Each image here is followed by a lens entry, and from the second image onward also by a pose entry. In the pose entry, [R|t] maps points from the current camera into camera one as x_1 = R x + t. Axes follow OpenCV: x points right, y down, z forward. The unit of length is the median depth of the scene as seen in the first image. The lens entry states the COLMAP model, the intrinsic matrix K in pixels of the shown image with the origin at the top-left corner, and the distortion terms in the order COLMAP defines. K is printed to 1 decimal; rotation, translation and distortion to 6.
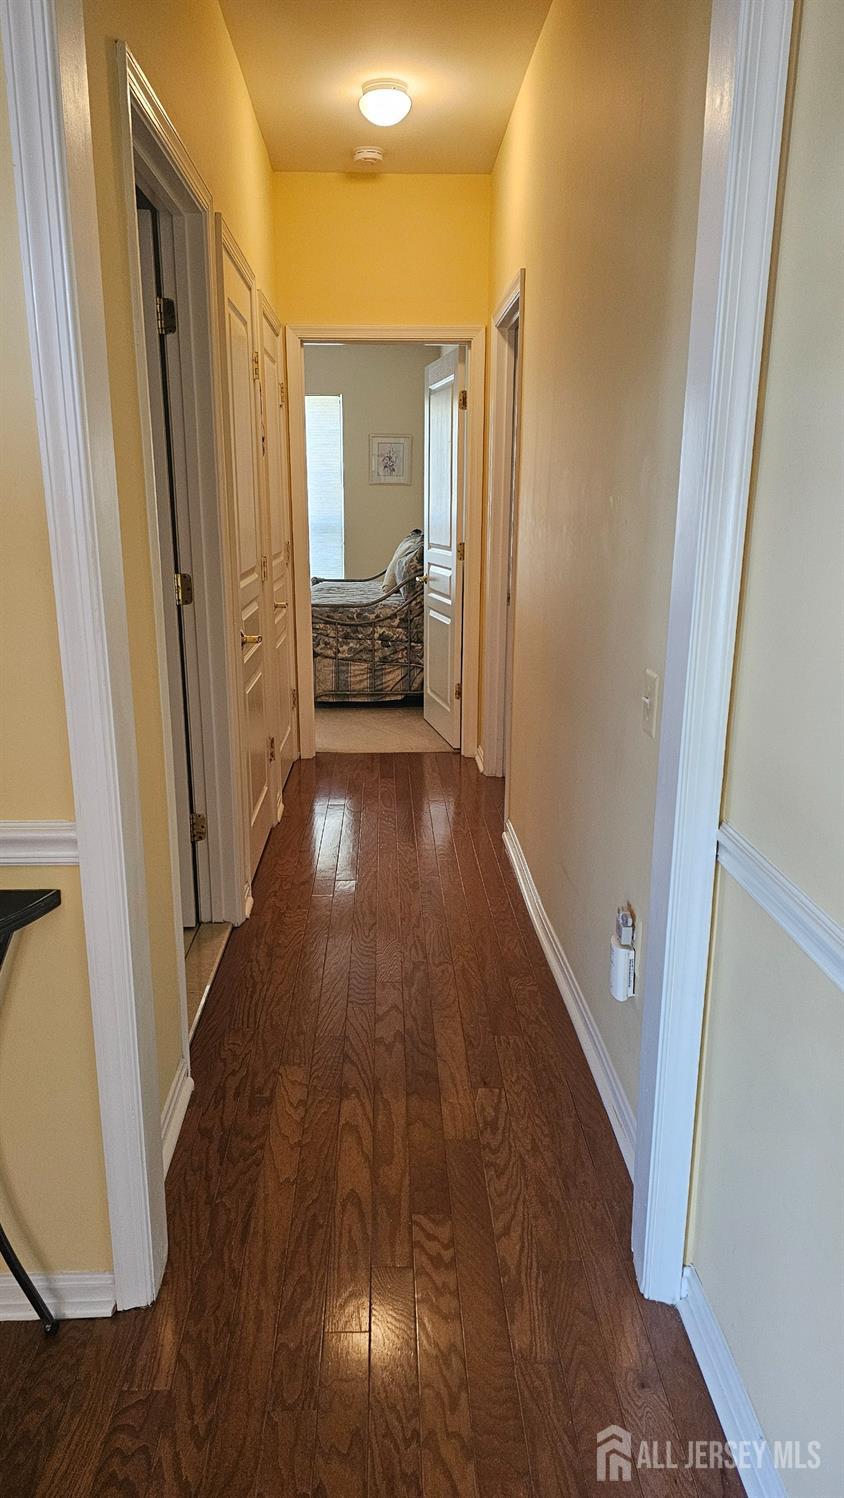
lens RADIAL K [[978.1, 0, 421.5], [0, 978.1, 750.7], [0, 0, 1]] dist [0.001357, 0.000070]
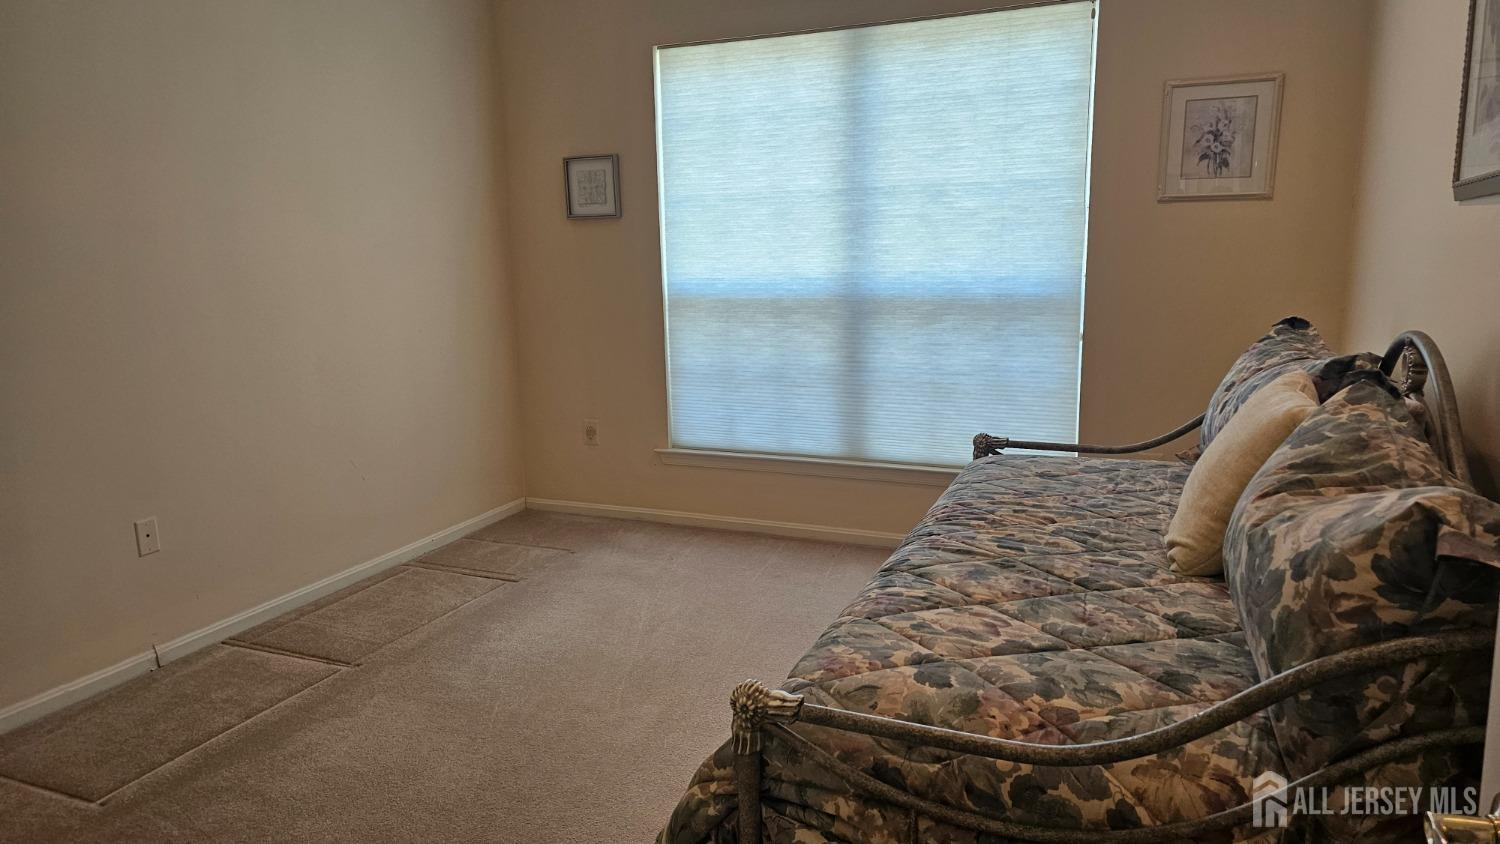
lens RADIAL K [[995.3, 0, 744.4], [0, 995.3, 418.1], [0, 0, 1]] dist [0.049877, -0.034320]
pose [[0.898091, 0.050690, -0.436878, -0.023502], [-0.083638, 0.994893, -0.056498, -0.167946], [0.431783, 0.087280, 0.897745, 0.648198]]
